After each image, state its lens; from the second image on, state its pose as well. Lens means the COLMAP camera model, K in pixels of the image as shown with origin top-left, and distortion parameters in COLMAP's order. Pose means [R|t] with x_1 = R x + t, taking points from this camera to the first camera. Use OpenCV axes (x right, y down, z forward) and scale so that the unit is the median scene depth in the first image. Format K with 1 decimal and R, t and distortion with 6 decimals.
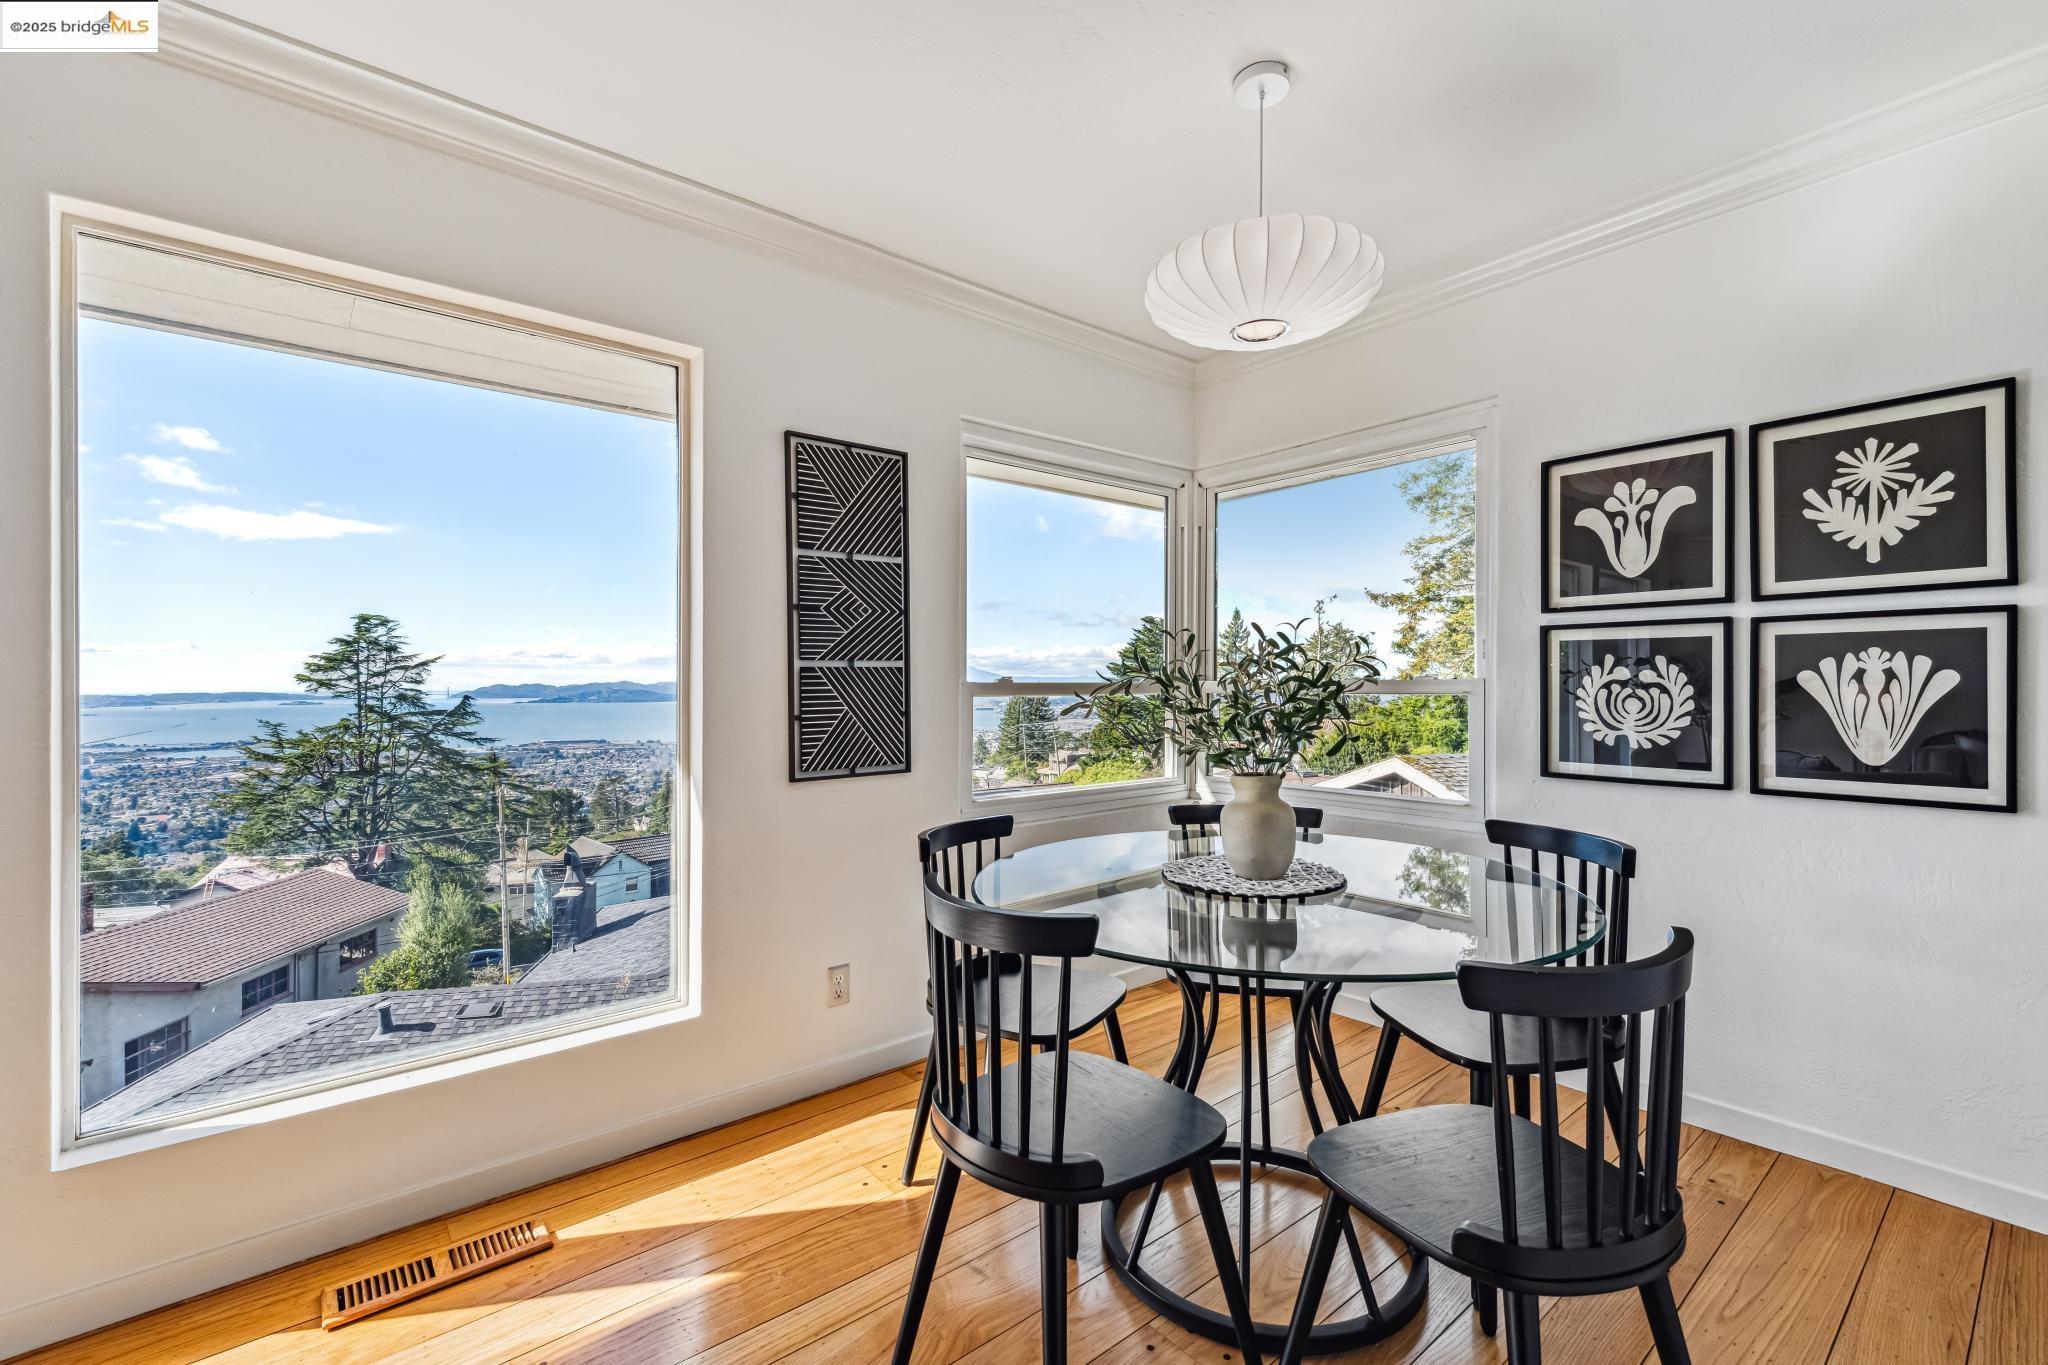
lens RADIAL K [[891.5, 0, 1028.7], [0, 891.5, 685.0], [0, 0, 1]] dist [0.004972, -0.000497]
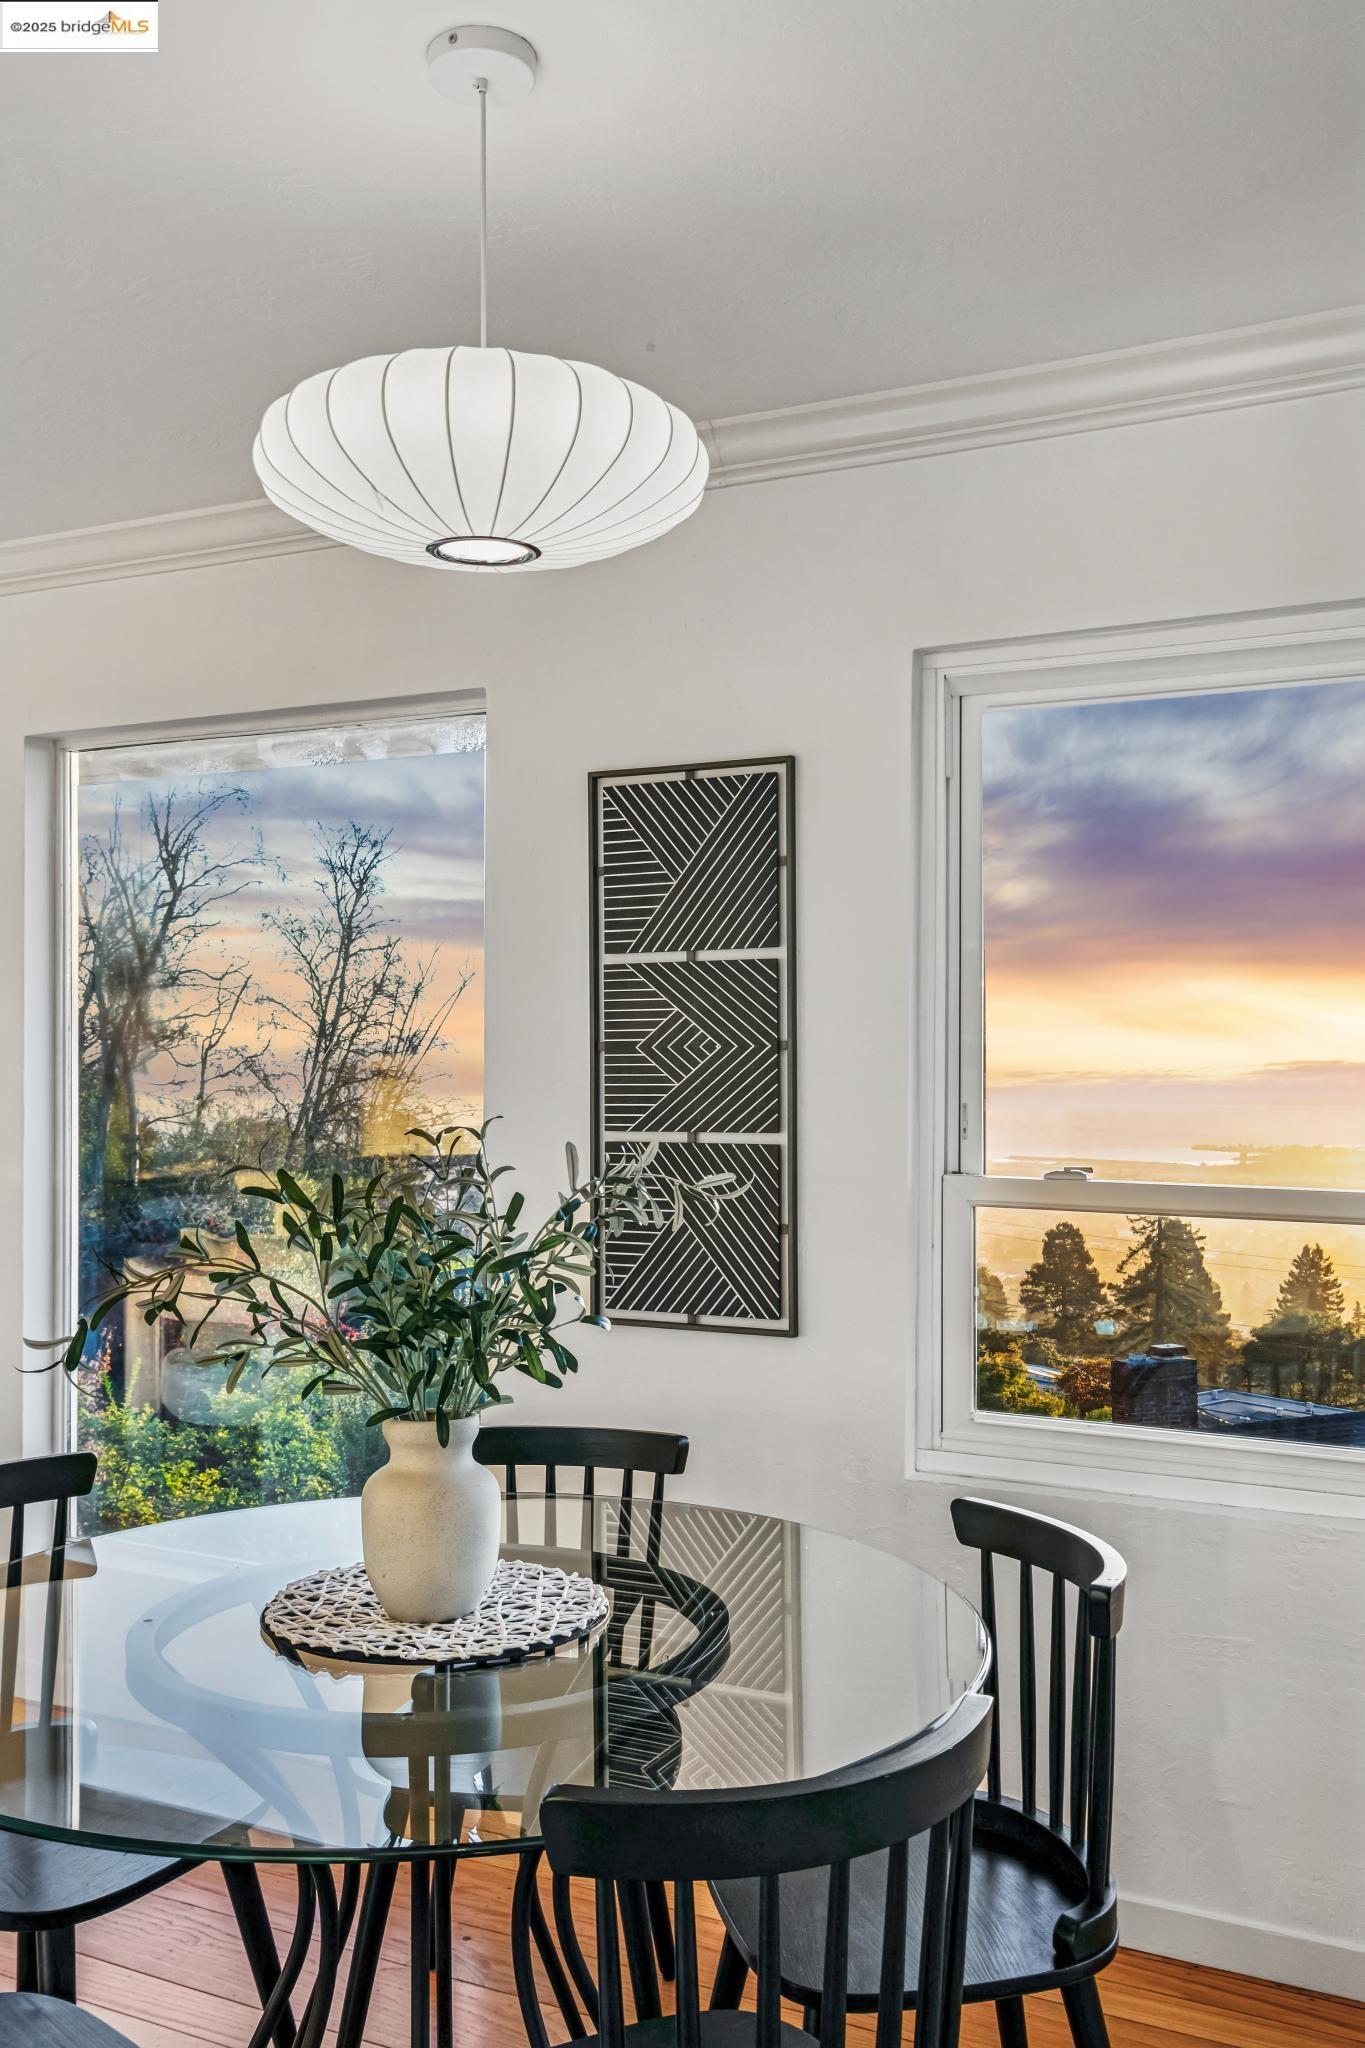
lens RADIAL K [[1873.6, 0, 637.7], [0, 1873.6, 1046.6], [0, 0, 1]] dist [0.036191, 0.000000]
pose [[0.383776, -0.000074, -0.923426, 0.893625], [-0.005986, 0.999979, -0.002568, -0.077073], [0.923407, 0.006513, 0.383768, 0.467611]]
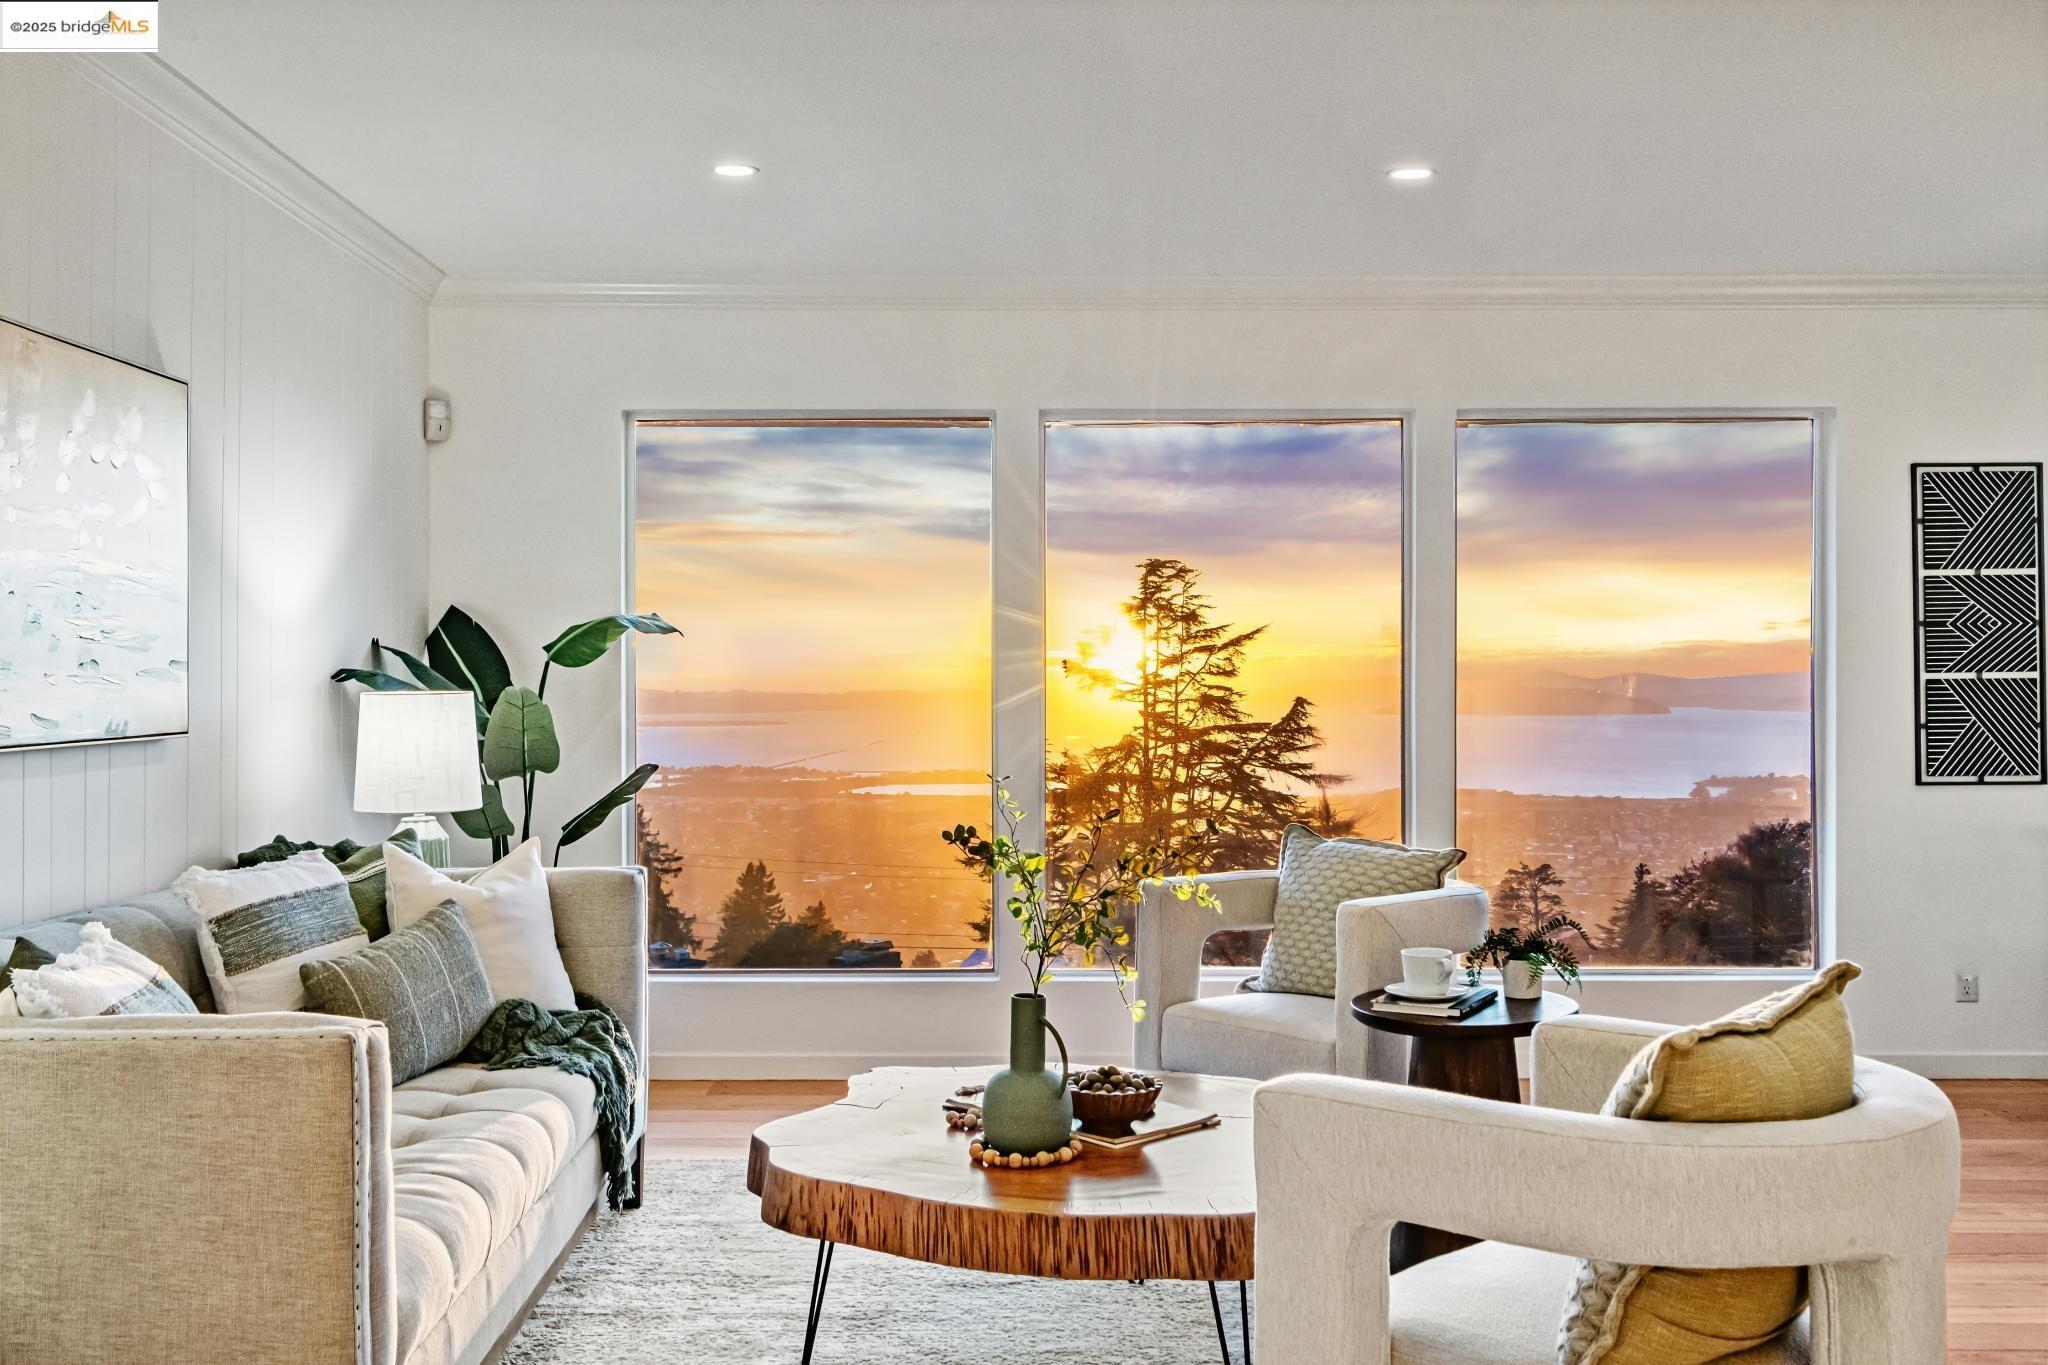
lens RADIAL K [[1963.4, 0, 971.2], [0, 1963.4, 666.5], [0, 0, 1]] dist [-0.009984, 0.000000]
pose [[0.756773, -0.002143, -0.653675, 0.384891], [-0.001855, 0.999984, -0.005426, -0.018649], [0.653676, 0.005319, 0.756756, -1.426334]]
